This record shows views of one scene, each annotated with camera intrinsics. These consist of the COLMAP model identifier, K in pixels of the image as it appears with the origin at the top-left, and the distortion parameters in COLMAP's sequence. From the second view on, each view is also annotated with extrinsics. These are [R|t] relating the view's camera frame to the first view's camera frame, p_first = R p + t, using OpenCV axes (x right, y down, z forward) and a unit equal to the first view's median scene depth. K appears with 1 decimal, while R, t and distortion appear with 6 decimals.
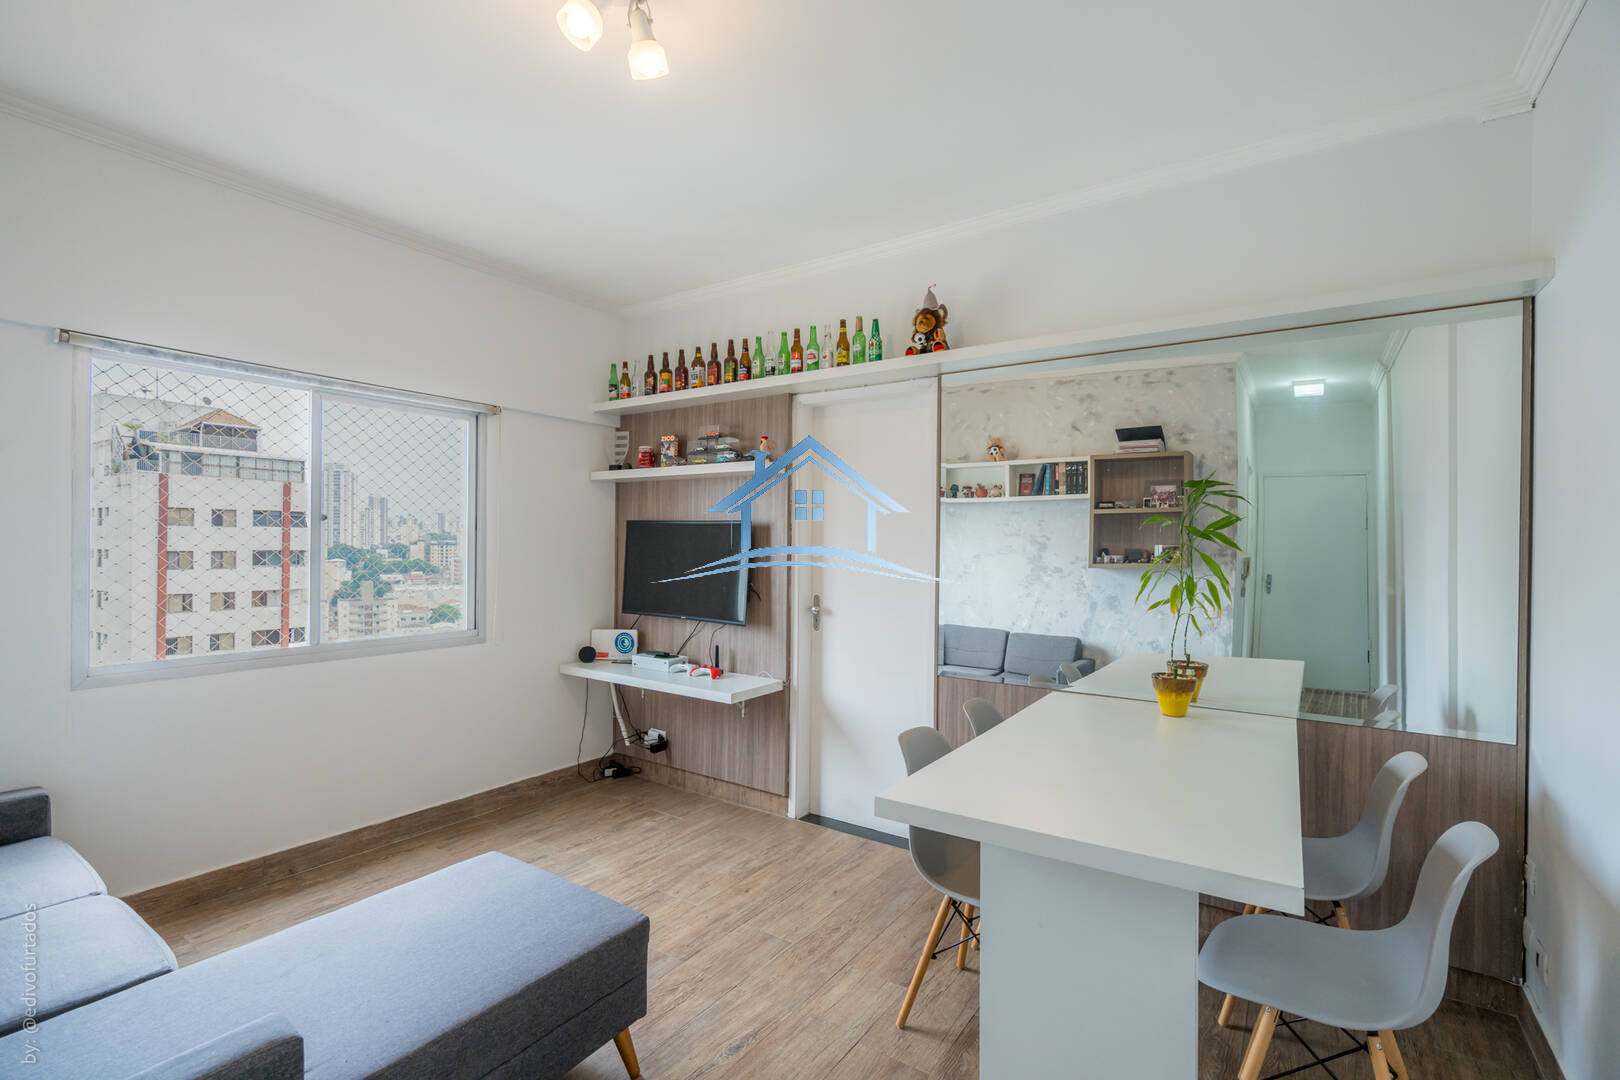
lens RADIAL K [[730.2, 0, 807.8], [0, 730.2, 533.2], [0, 0, 1]] dist [-0.002357, 0.000773]
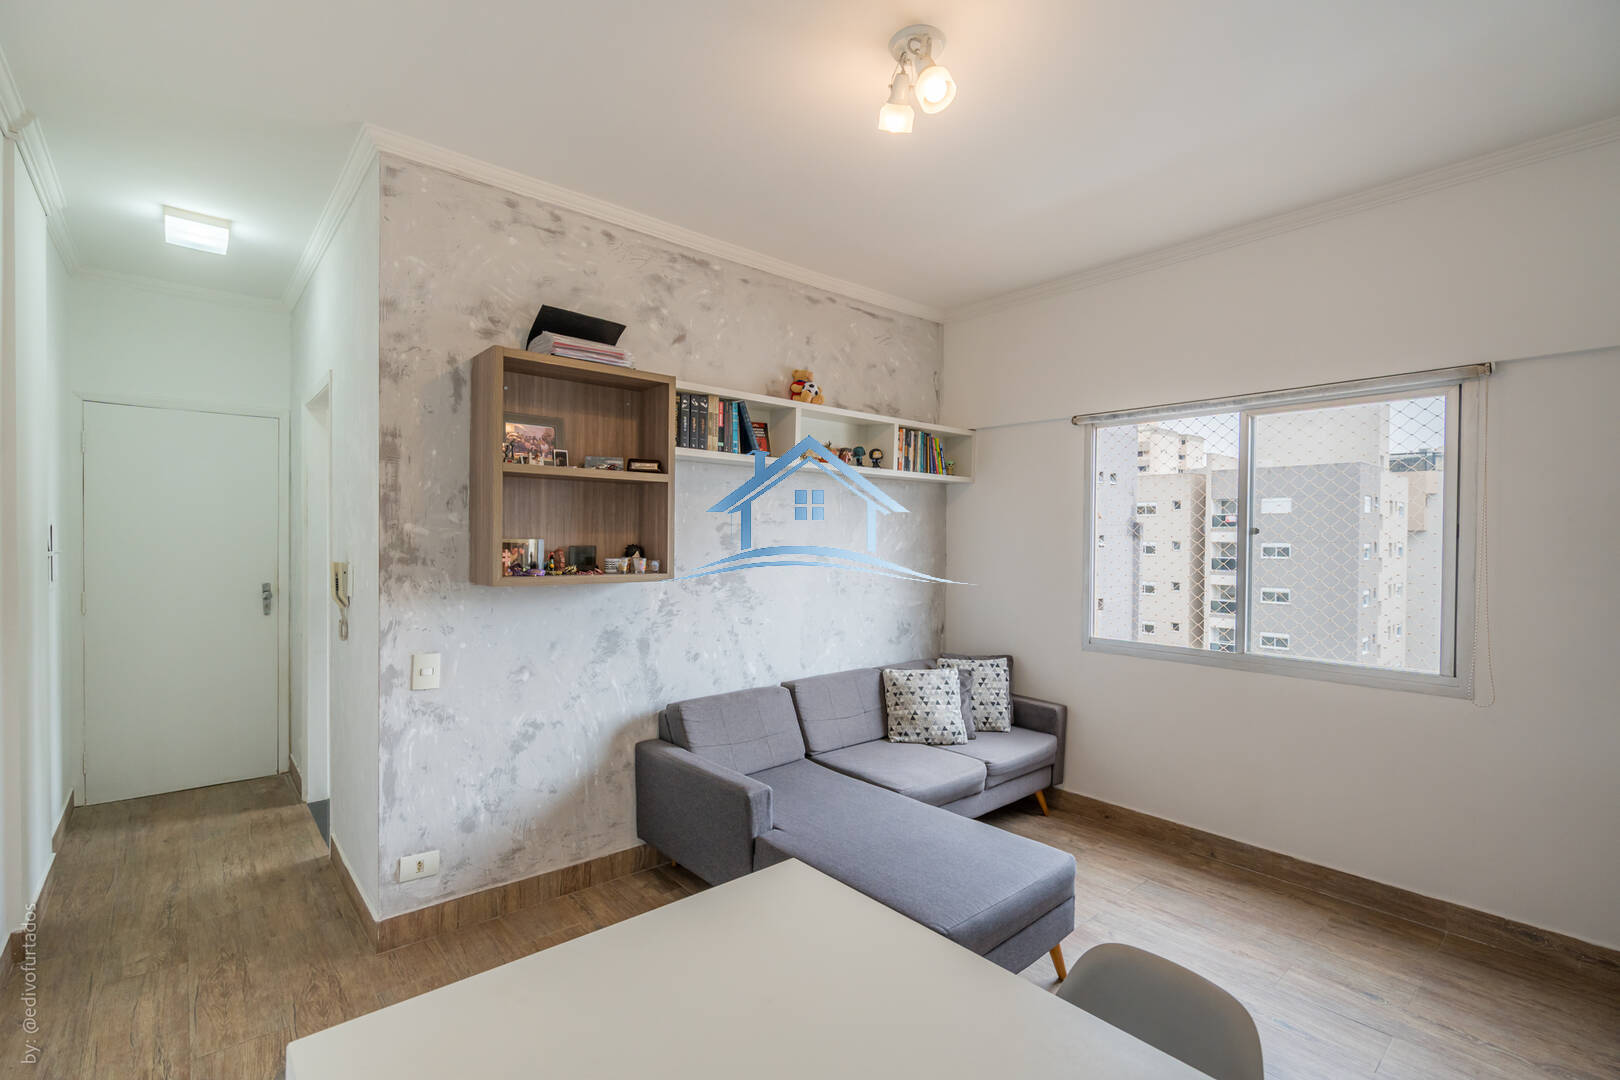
lens RADIAL K [[730.2, 0, 807.8], [0, 730.2, 533.2], [0, 0, 1]] dist [-0.002357, 0.000773]
pose [[-0.251079, -0.018231, -0.967795, 0.402926], [0.003676, 0.999797, -0.019788, -0.000590], [0.967960, -0.008526, -0.250961, 0.539720]]
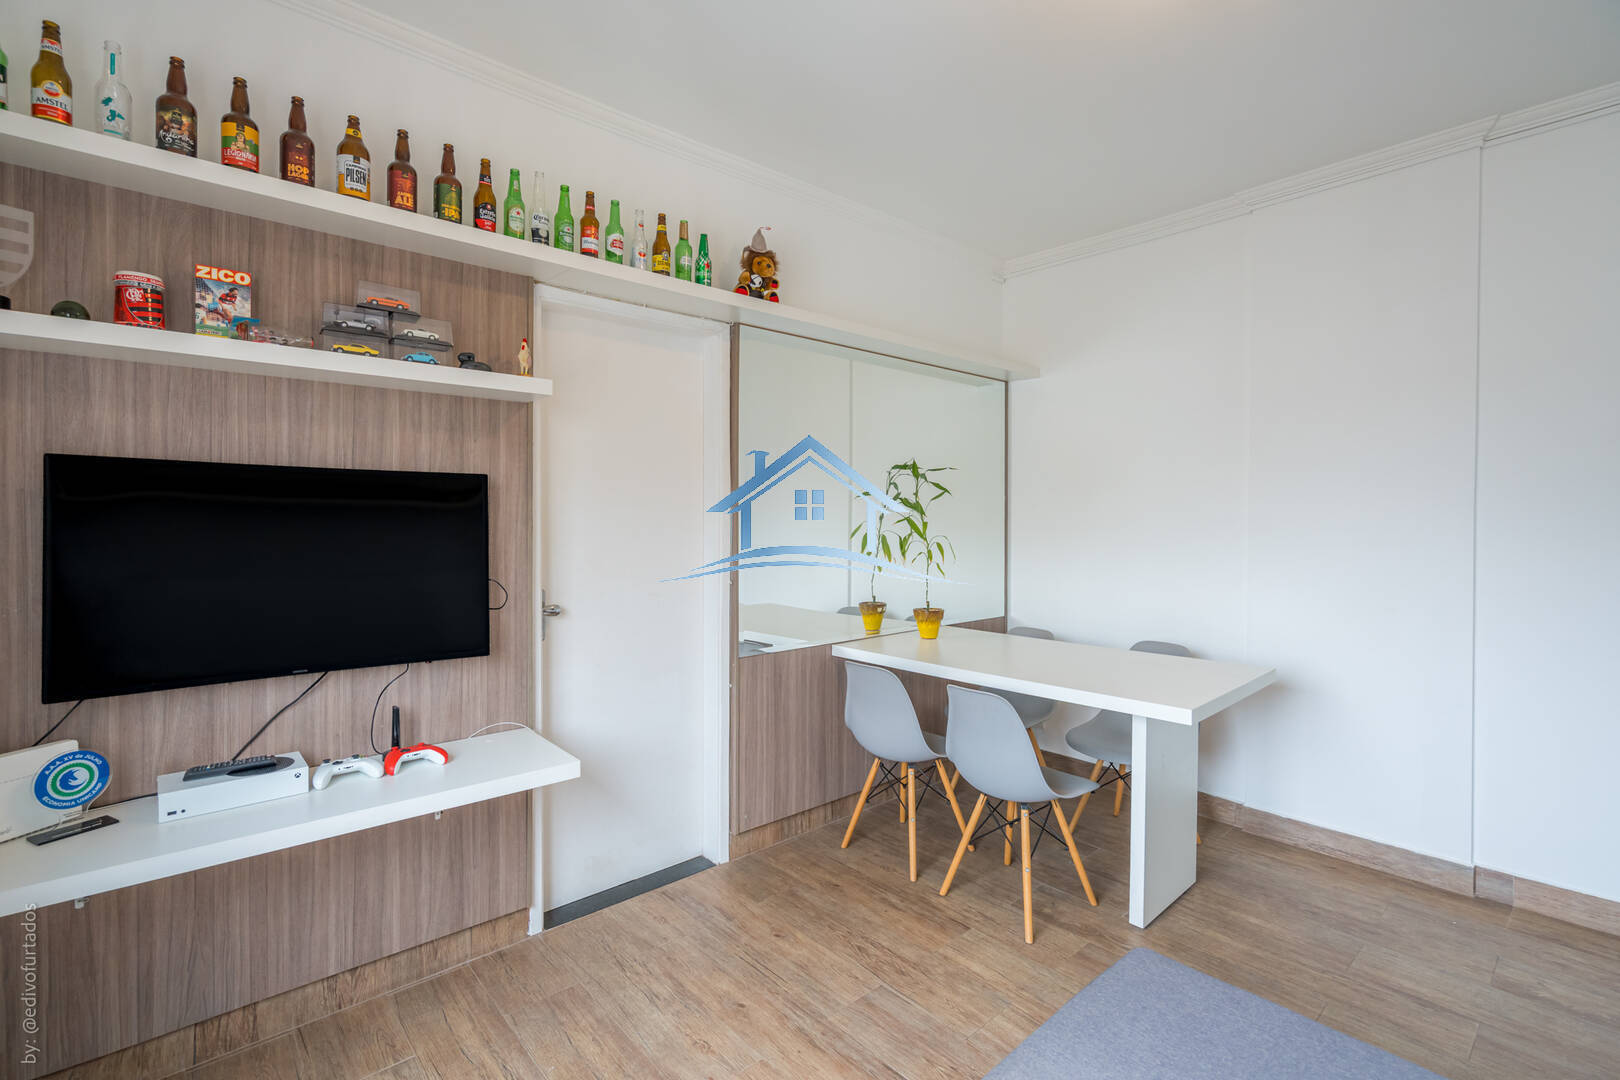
lens RADIAL K [[736.5, 0, 808.0], [0, 736.5, 511.9], [0, 0, 1]] dist [-0.005192, 0.001829]
pose [[0.233838, -0.007920, 0.972243, -0.578286], [-0.015865, 0.999803, 0.011960, 0.001699], [-0.972146, -0.018221, 0.233666, 0.594843]]
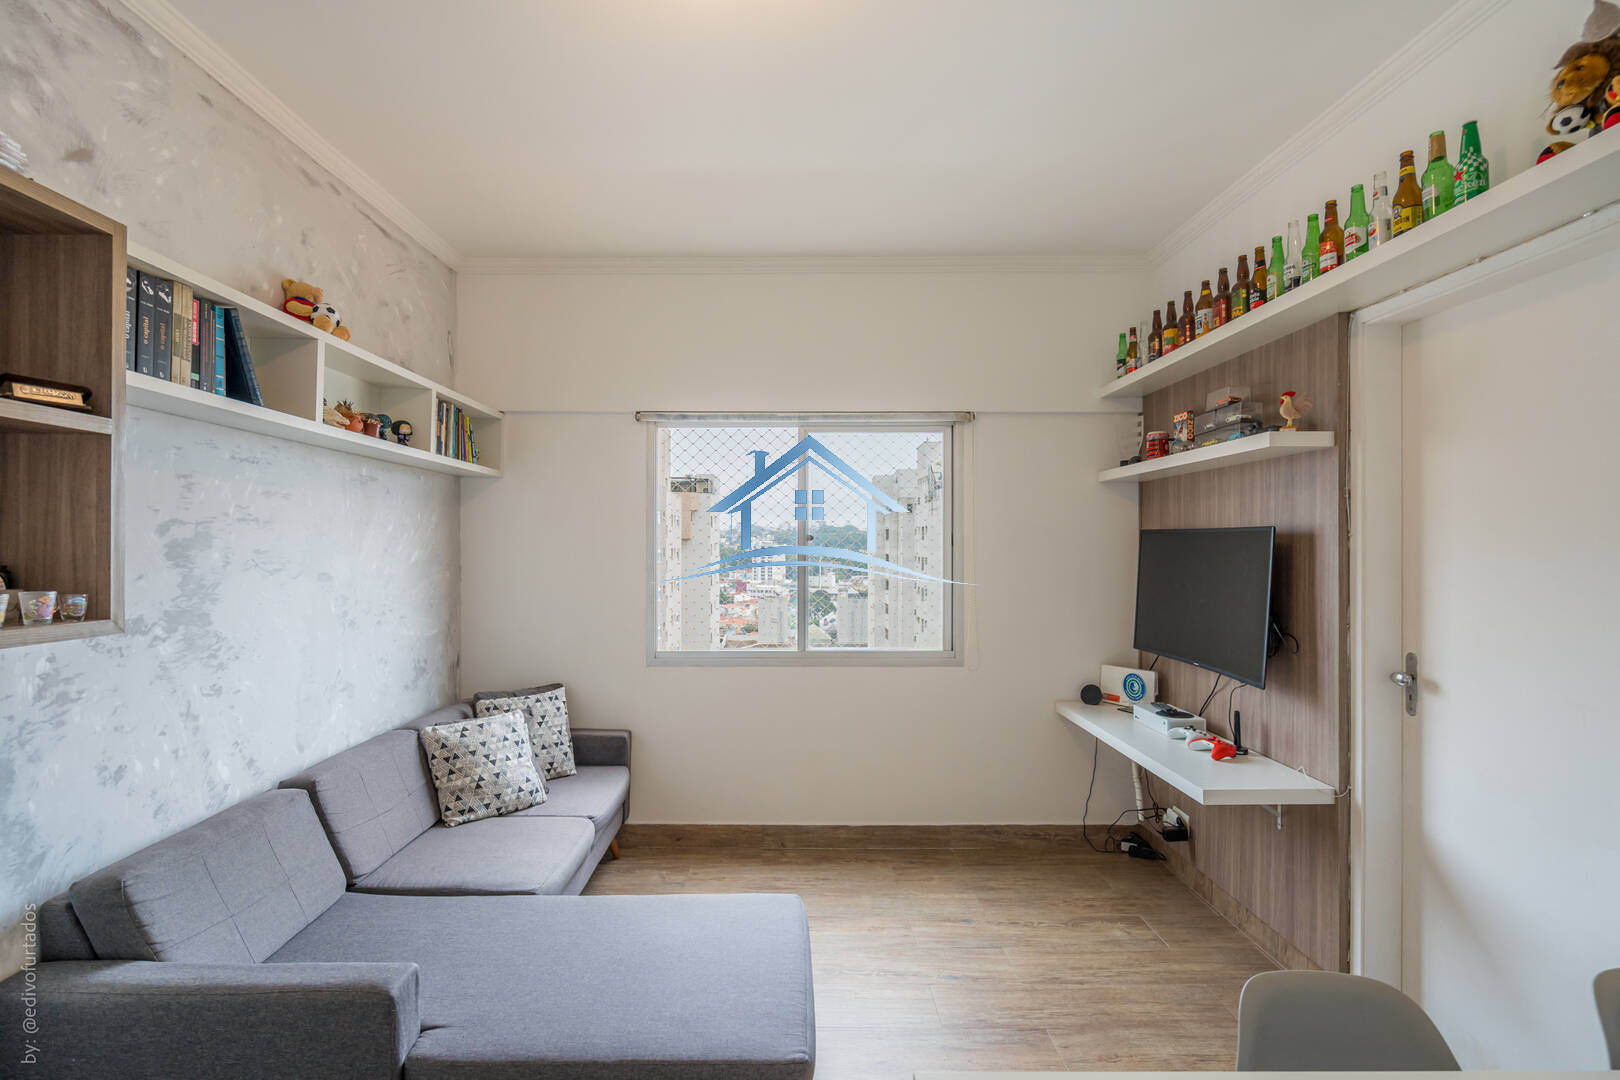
lens RADIAL K [[733.4, 0, 792.1], [0, 733.4, 541.6], [0, 0, 1]] dist [-0.009965, 0.004256]
pose [[0.564421, -0.016834, -0.825316, 0.208457], [0.016879, 0.999818, -0.008850, -0.005078], [0.825315, -0.008935, 0.564602, 0.282470]]
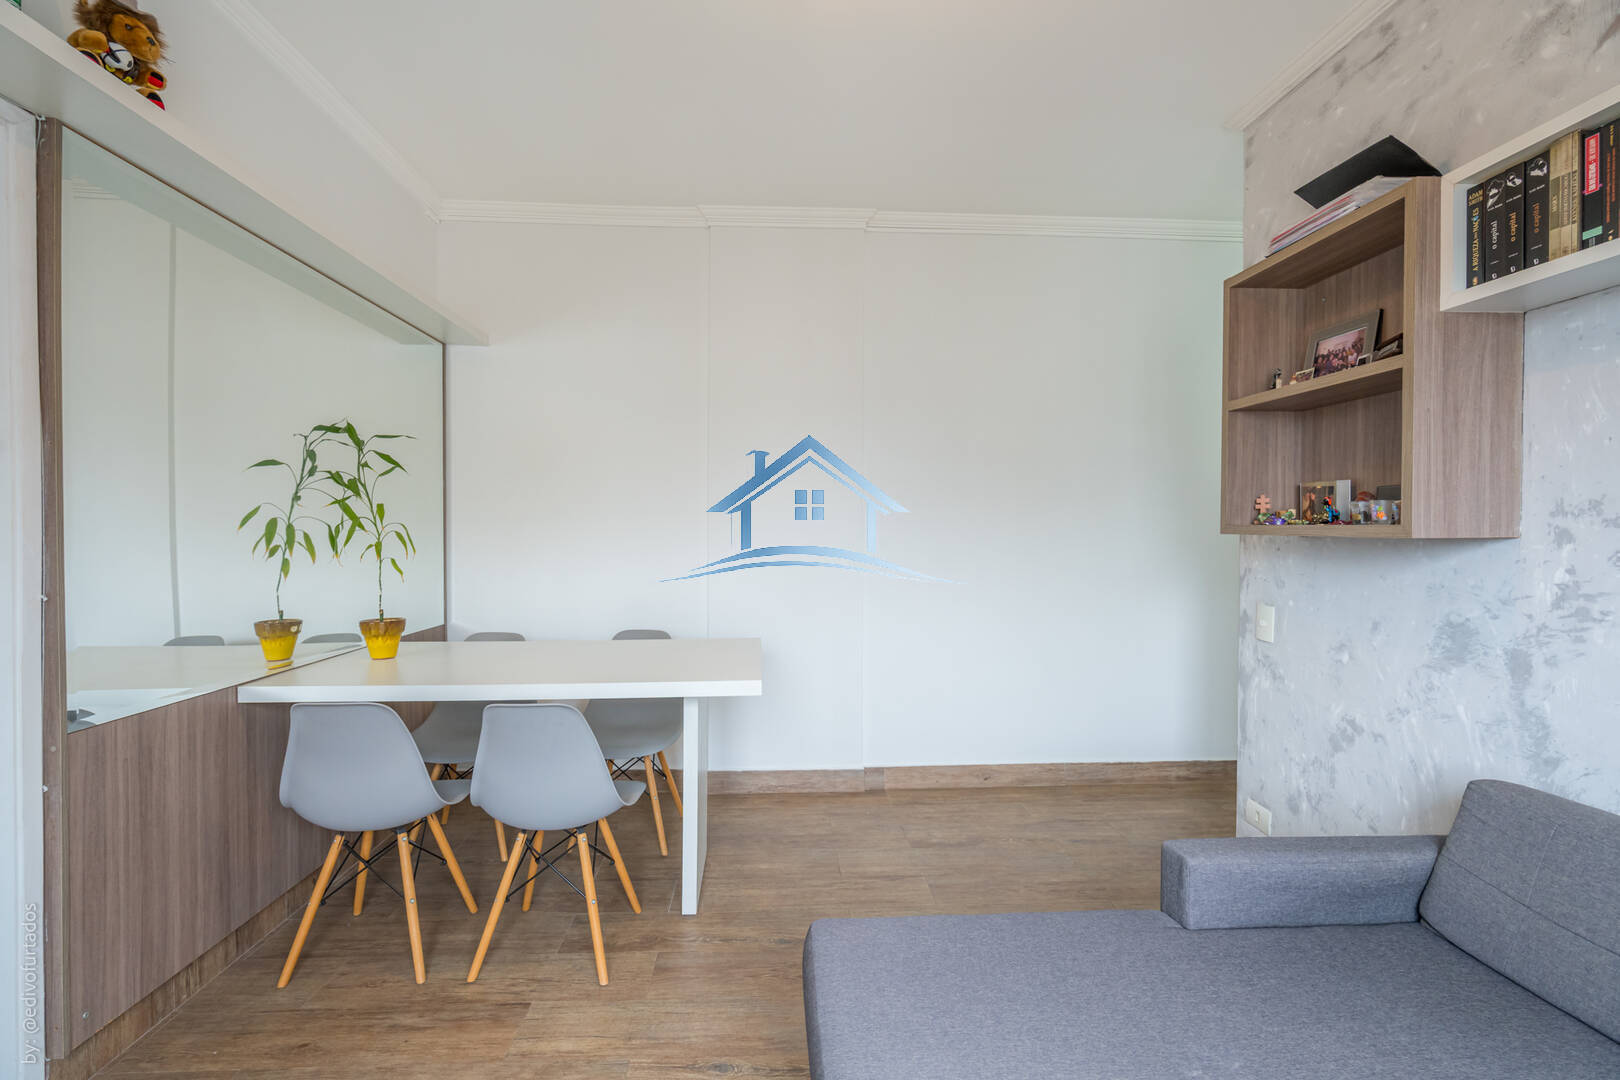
lens RADIAL K [[730.2, 0, 807.8], [0, 730.2, 533.2], [0, 0, 1]] dist [-0.002357, 0.000773]
pose [[-0.611069, -0.017528, 0.791383, -0.435899], [-0.023204, 0.999722, 0.004225, 0.037835], [-0.791237, -0.015781, -0.611306, 0.764069]]
